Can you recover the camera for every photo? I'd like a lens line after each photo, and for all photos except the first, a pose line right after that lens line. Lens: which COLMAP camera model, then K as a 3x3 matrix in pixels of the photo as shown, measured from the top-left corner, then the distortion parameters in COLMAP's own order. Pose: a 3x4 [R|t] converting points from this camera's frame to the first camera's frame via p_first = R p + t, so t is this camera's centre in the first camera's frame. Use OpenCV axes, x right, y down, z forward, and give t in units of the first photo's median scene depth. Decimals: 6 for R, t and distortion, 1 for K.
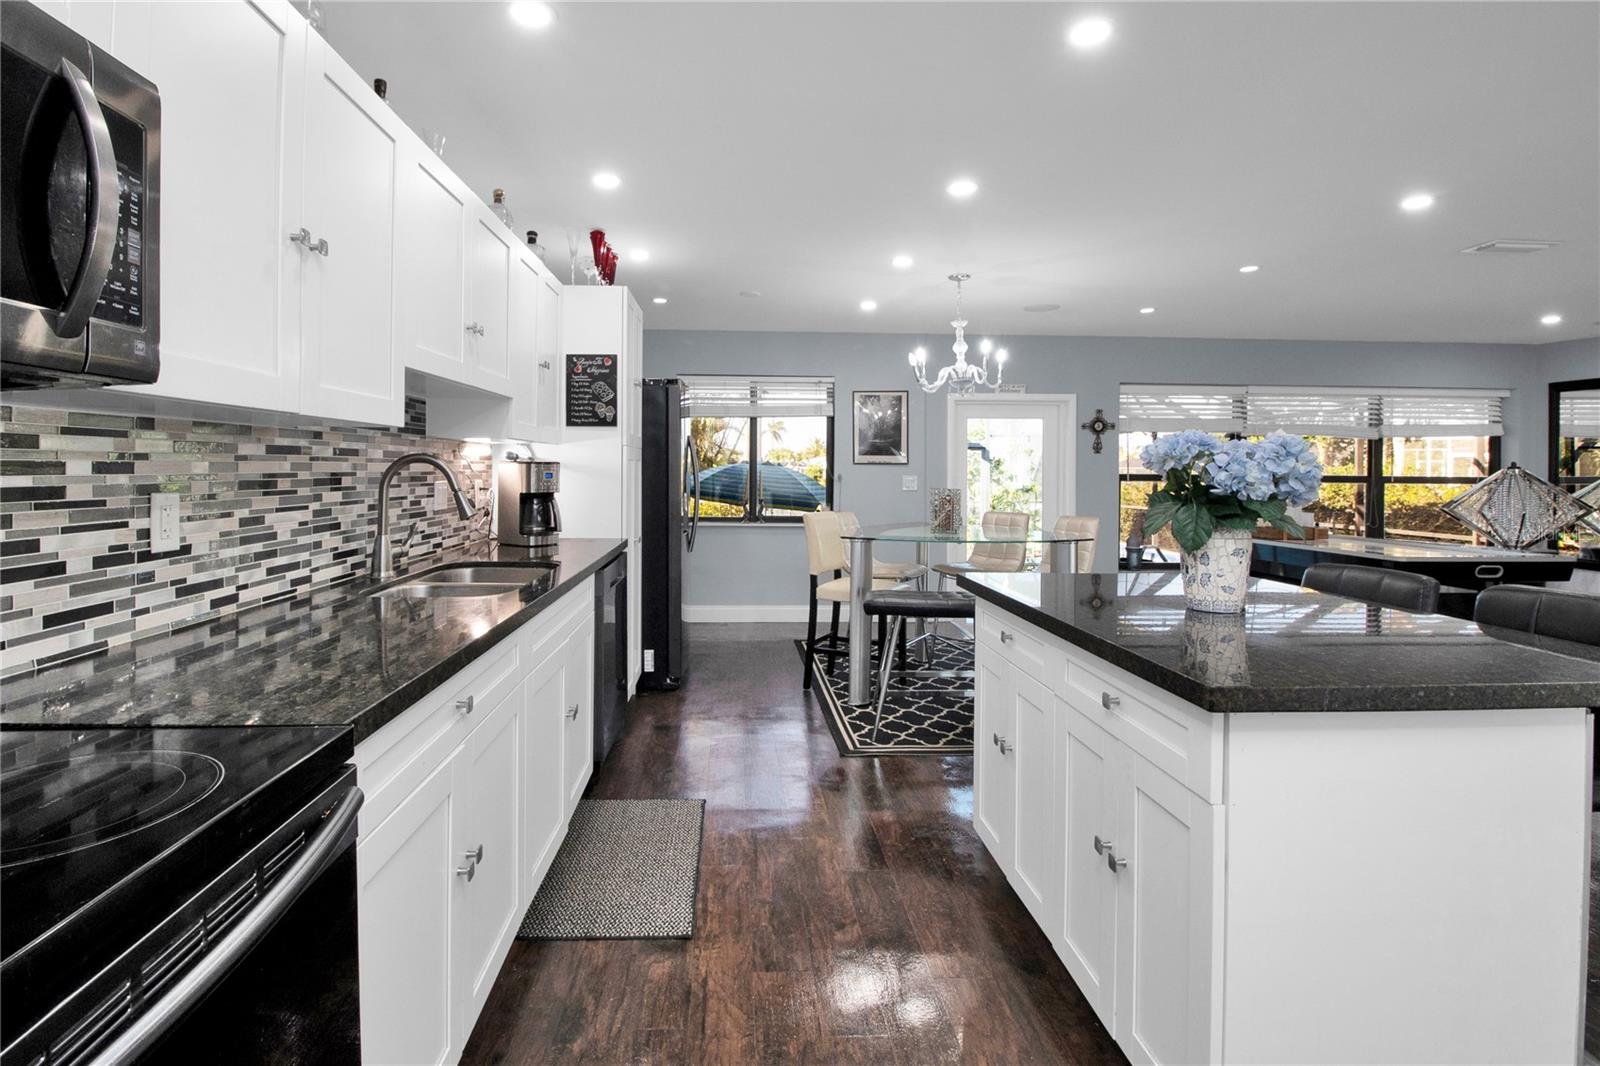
lens RADIAL K [[758.1, 0, 765.9], [0, 758.1, 473.7], [0, 0, 1]] dist [-0.001160, -0.009278]
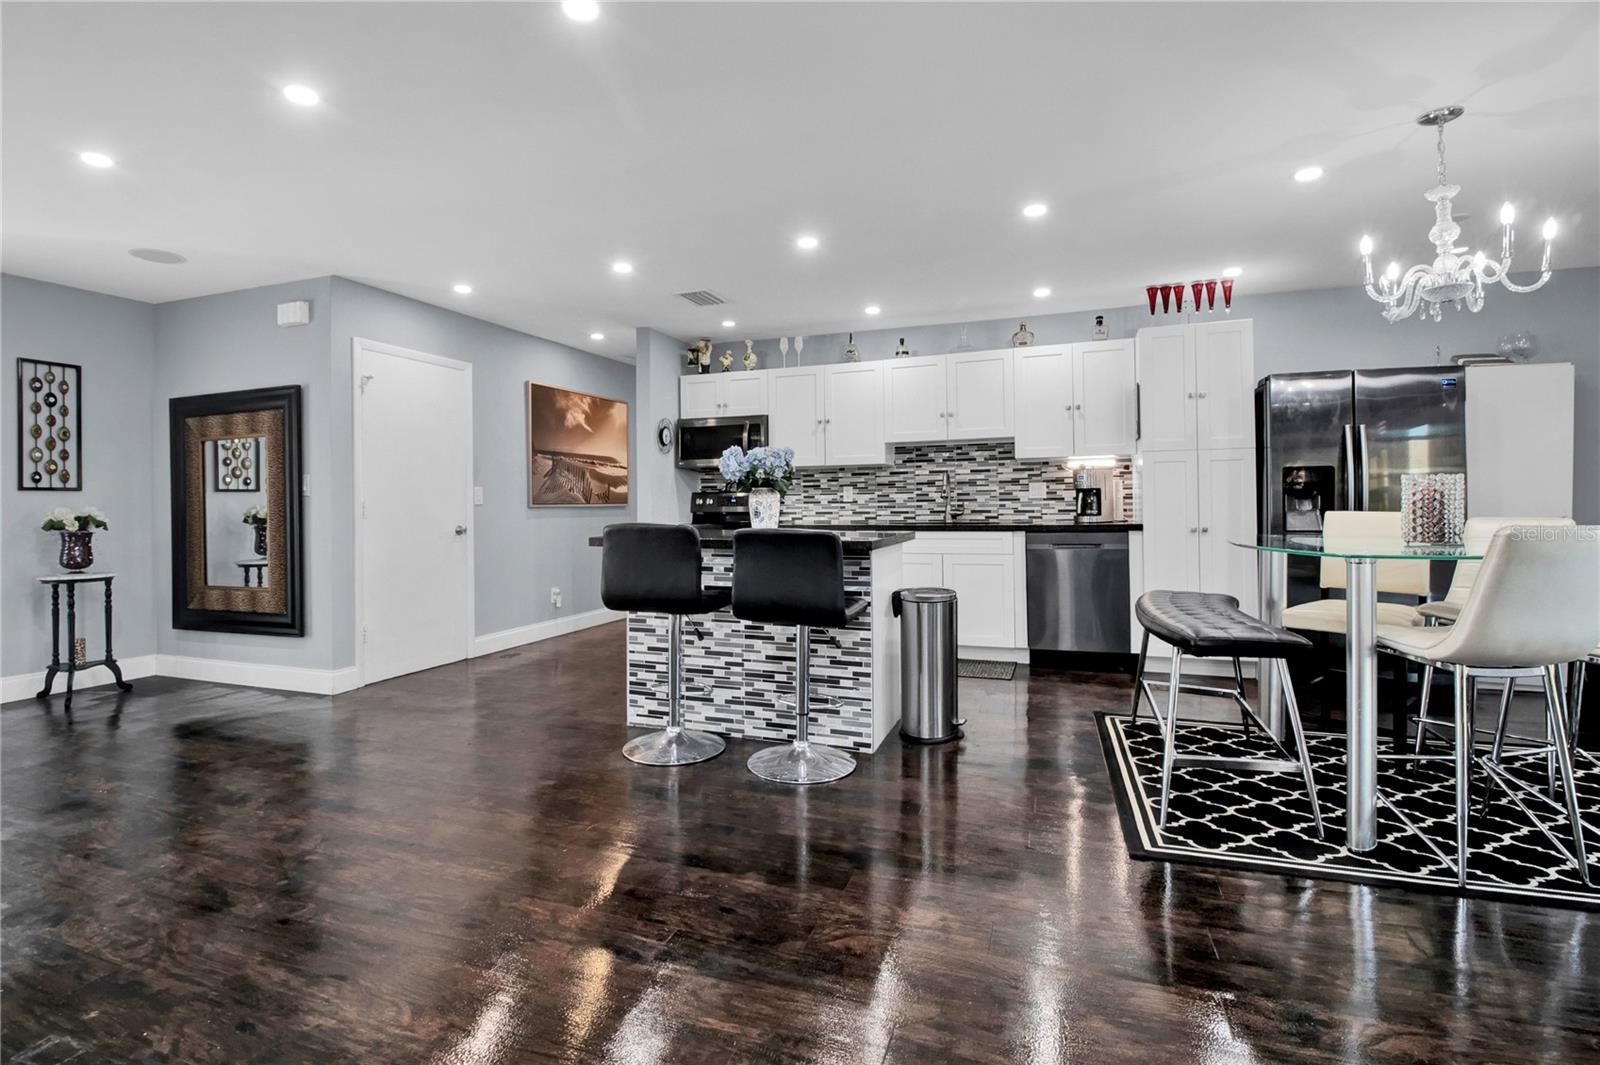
lens RADIAL K [[758.1, 0, 771.5], [0, 758.1, 495.1], [0, 0, 1]] dist [-0.001160, -0.009278]
pose [[-0.414089, -0.010237, -0.910179, 2.147498], [0.003308, 0.999913, -0.012751, 0.086235], [0.910230, -0.008291, -0.414019, 1.660999]]
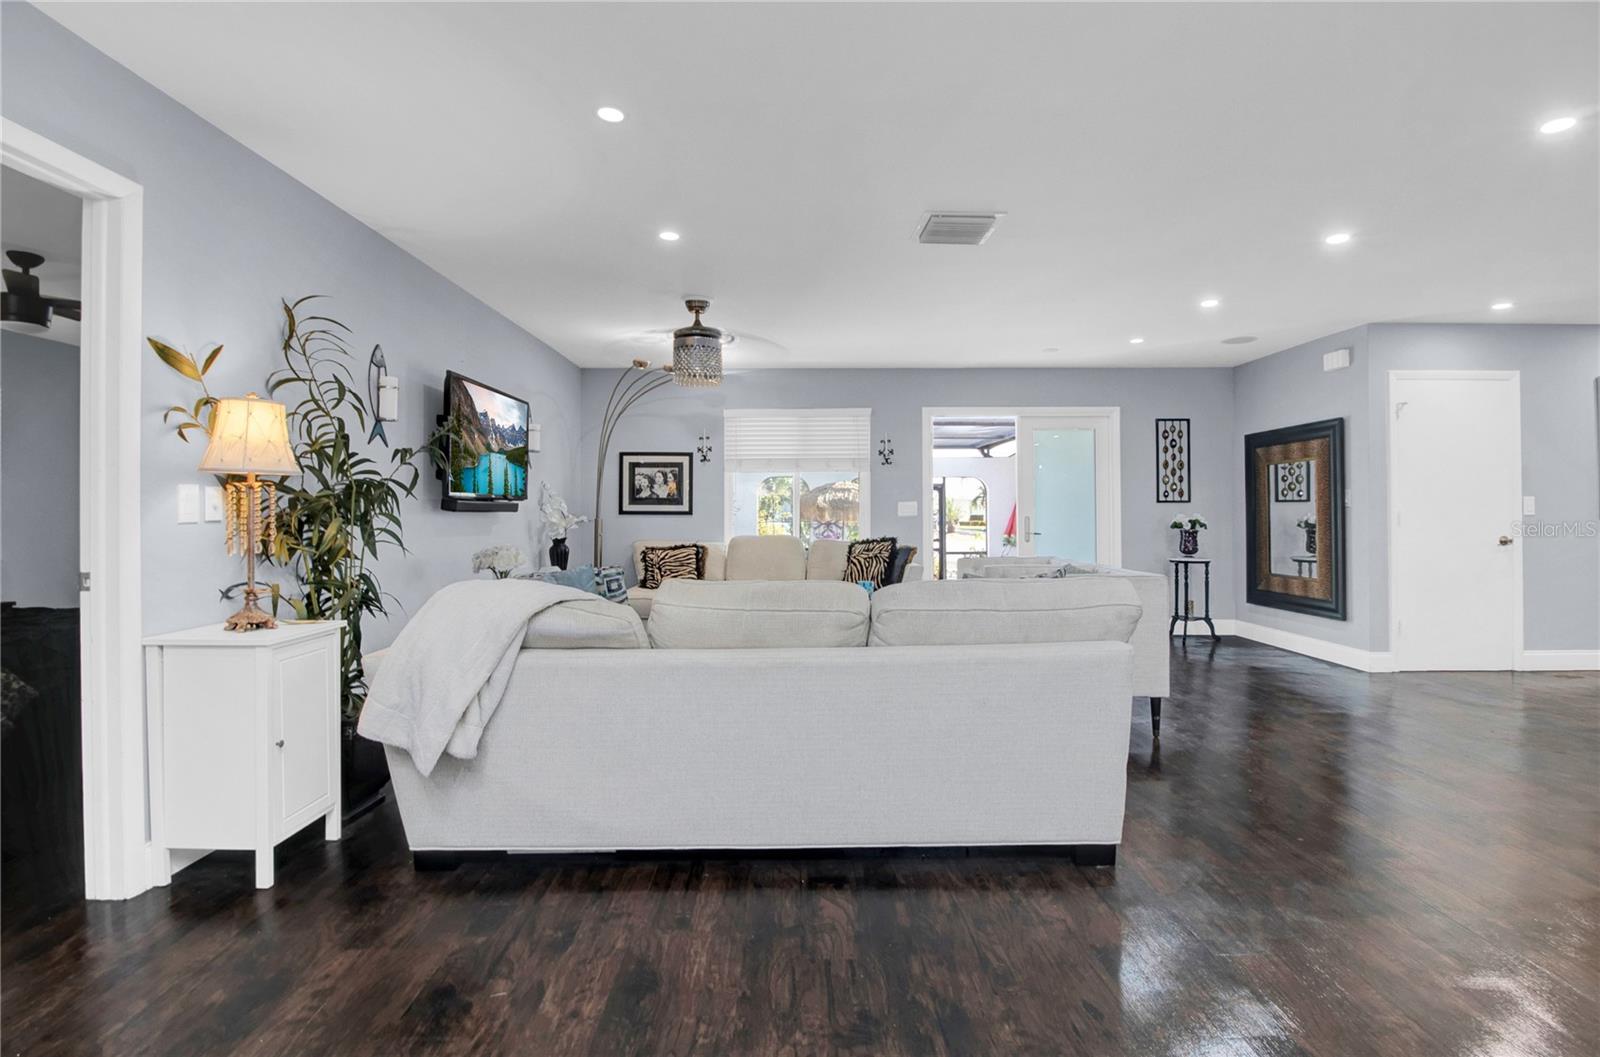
lens RADIAL K [[761.7, 0, 807.4], [0, 761.7, 509.5], [0, 0, 1]] dist [-0.002342, -0.007623]
pose [[-0.999400, -0.003834, 0.034428, 2.539778], [-0.003751, 0.999990, 0.002475, 0.067625], [-0.034438, 0.002344, -0.999404, 2.293244]]
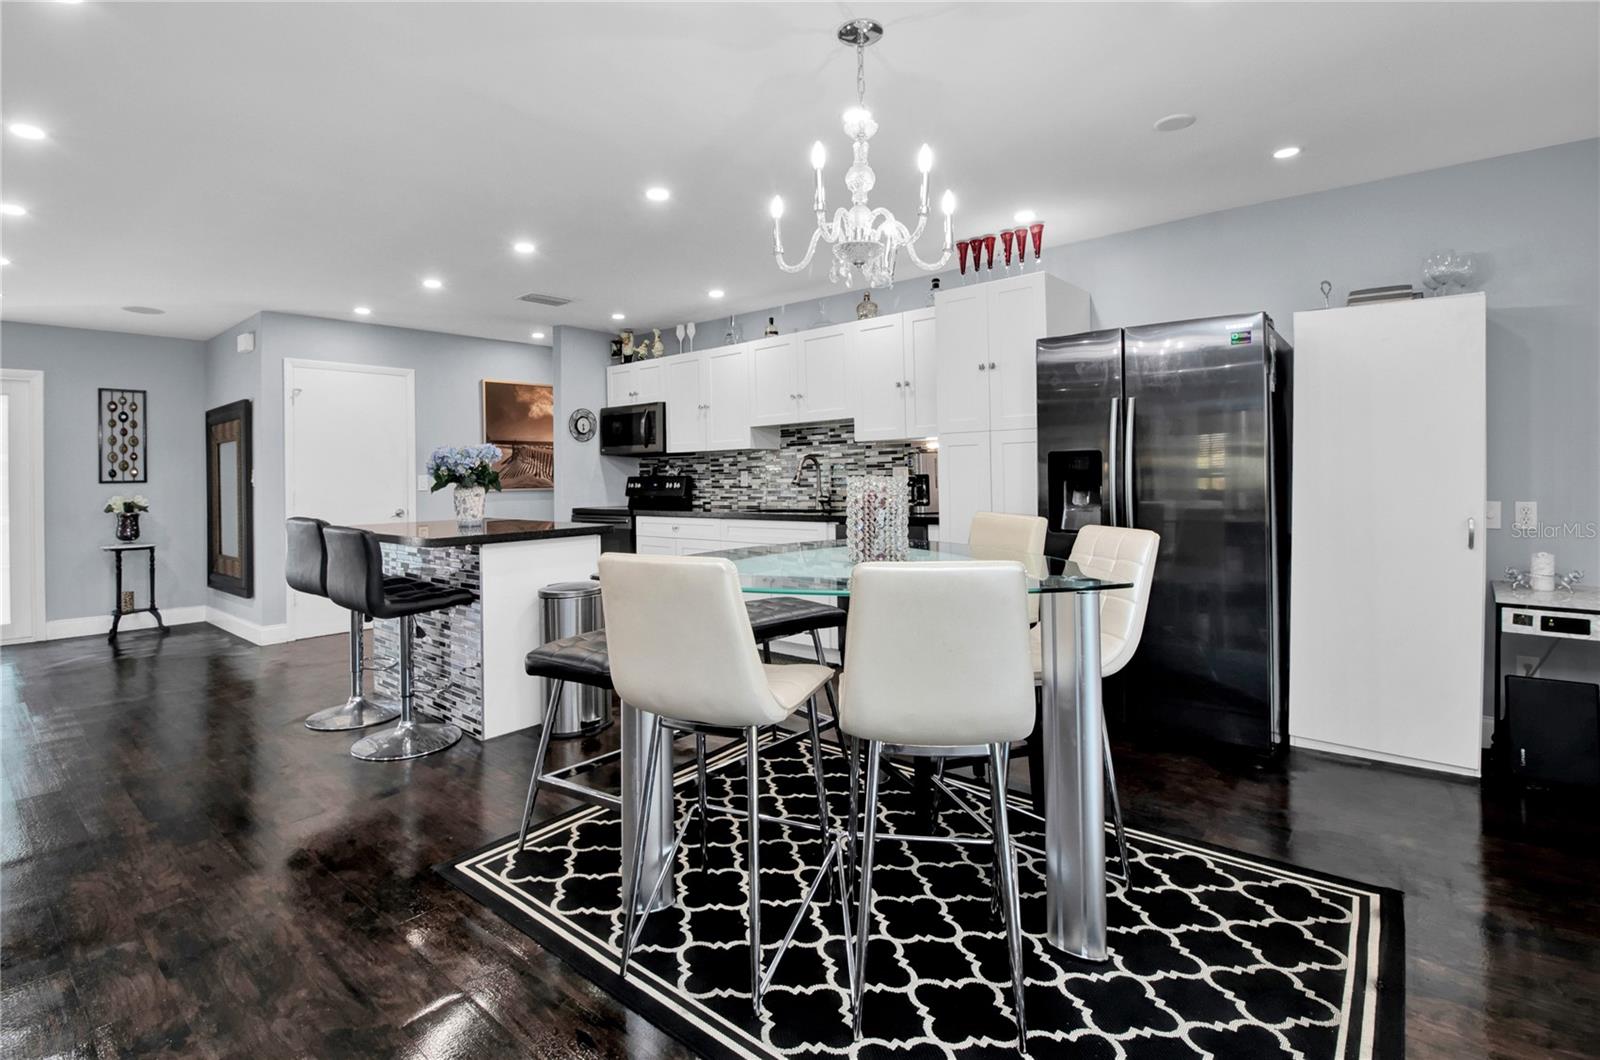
lens RADIAL K [[758.1, 0, 763.2], [0, 758.1, 465.2], [0, 0, 1]] dist [-0.001160, -0.009278]
pose [[-0.705063, -0.002010, -0.709142, 1.368316], [0.010858, 0.999848, -0.013630, 0.036627], [0.709061, -0.017310, -0.704934, 2.778422]]
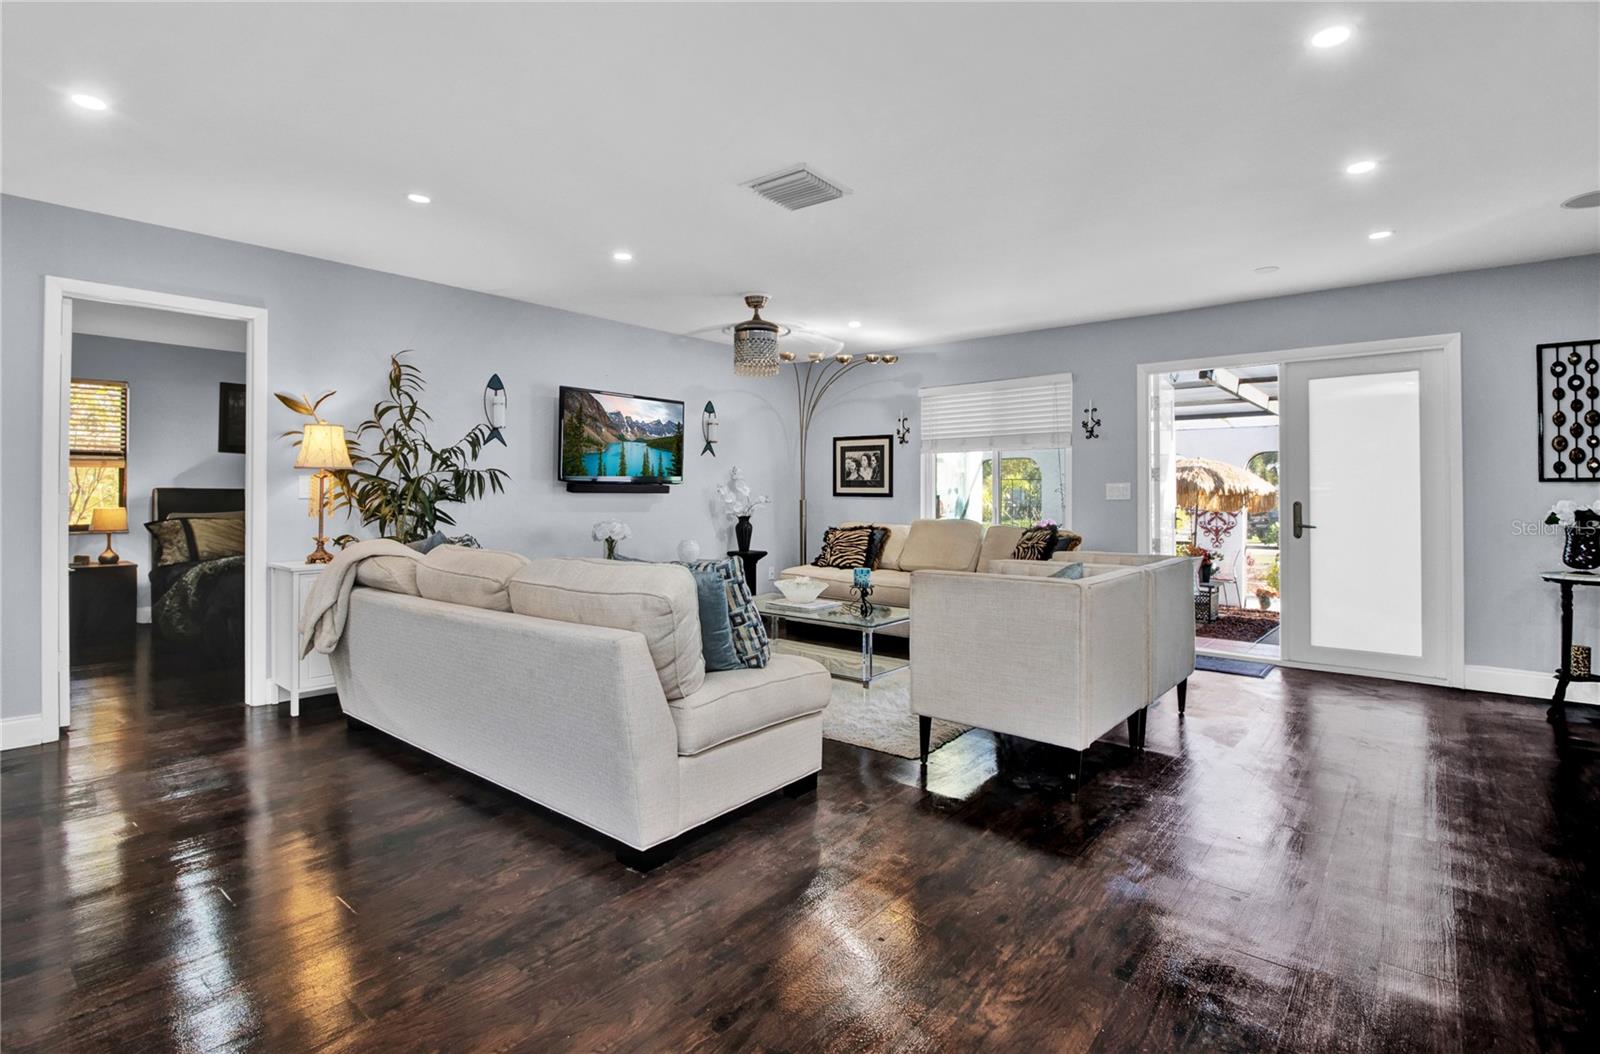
lens RADIAL K [[761.7, 0, 795.1], [0, 761.7, 485.5], [0, 0, 1]] dist [-0.002342, -0.007623]
pose [[-0.739327, 0.000021, 0.673347, 1.224738], [-0.003880, 0.999983, -0.004291, 0.066655], [-0.673335, -0.005785, -0.739314, 1.748084]]
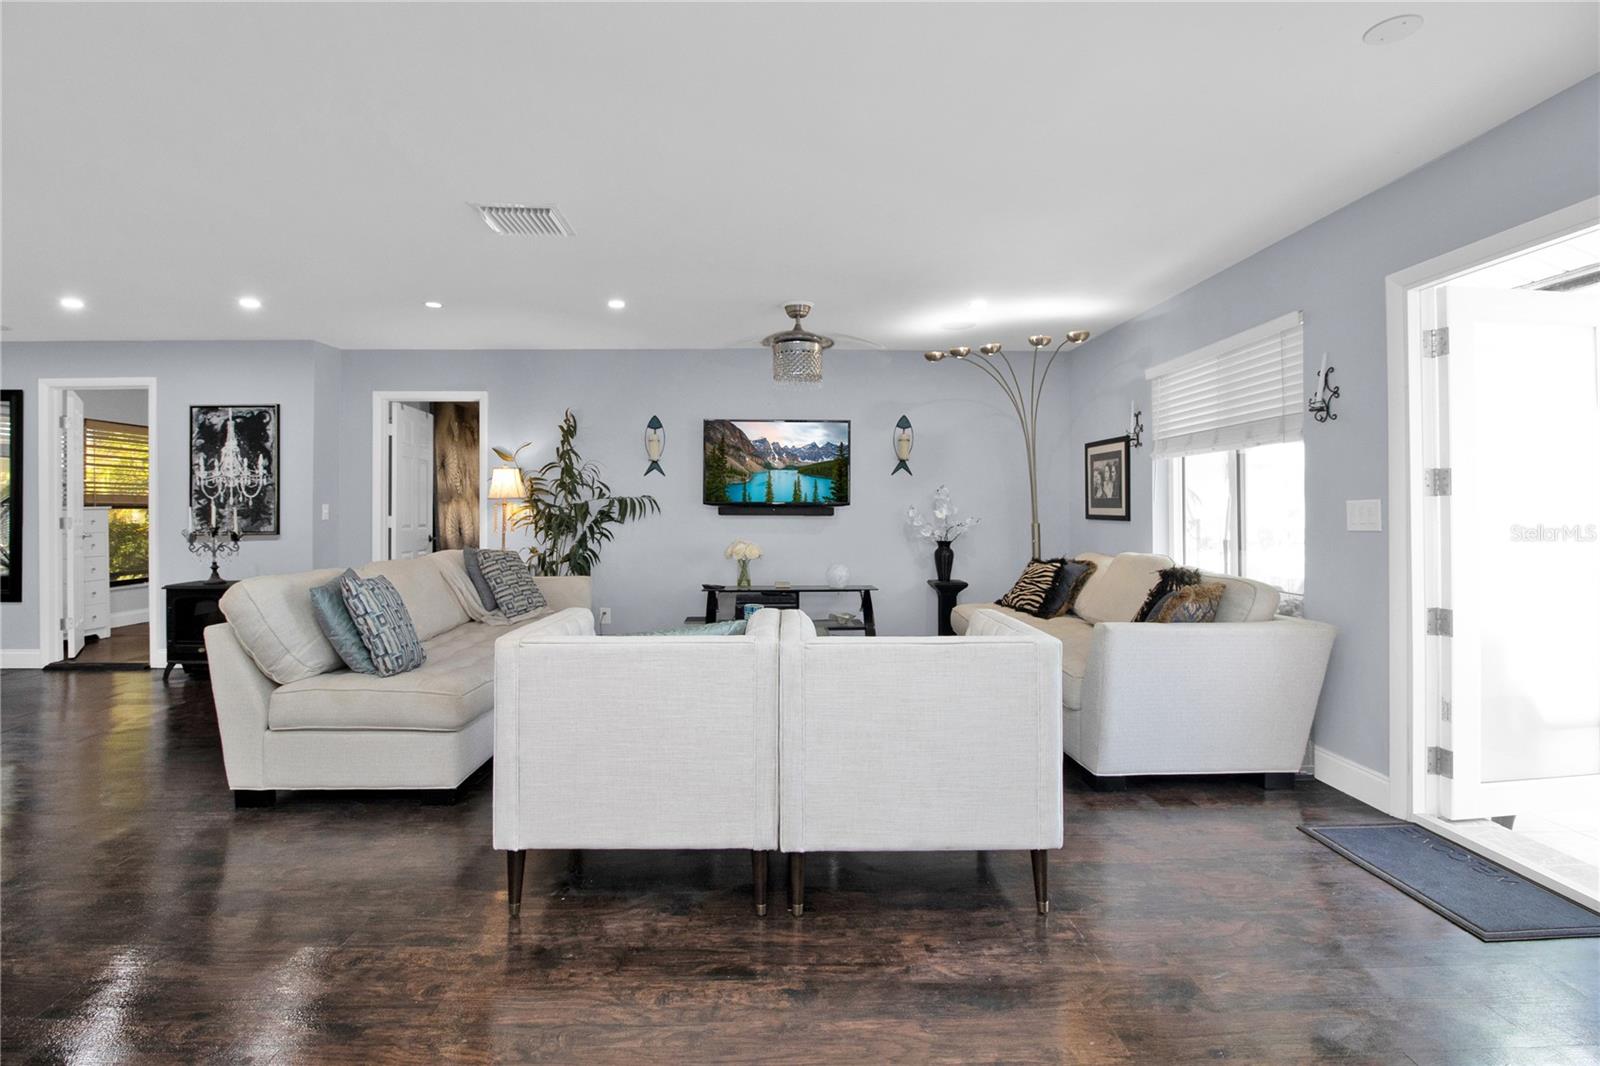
lens RADIAL K [[758.1, 0, 798.3], [0, 758.1, 504.6], [0, 0, 1]] dist [-0.001160, -0.009278]
pose [[0.025548, -0.000041, 0.999674, 0.709929], [0.004214, 0.999991, -0.000067, 0.044500], [-0.999665, 0.004214, 0.025548, -0.010424]]
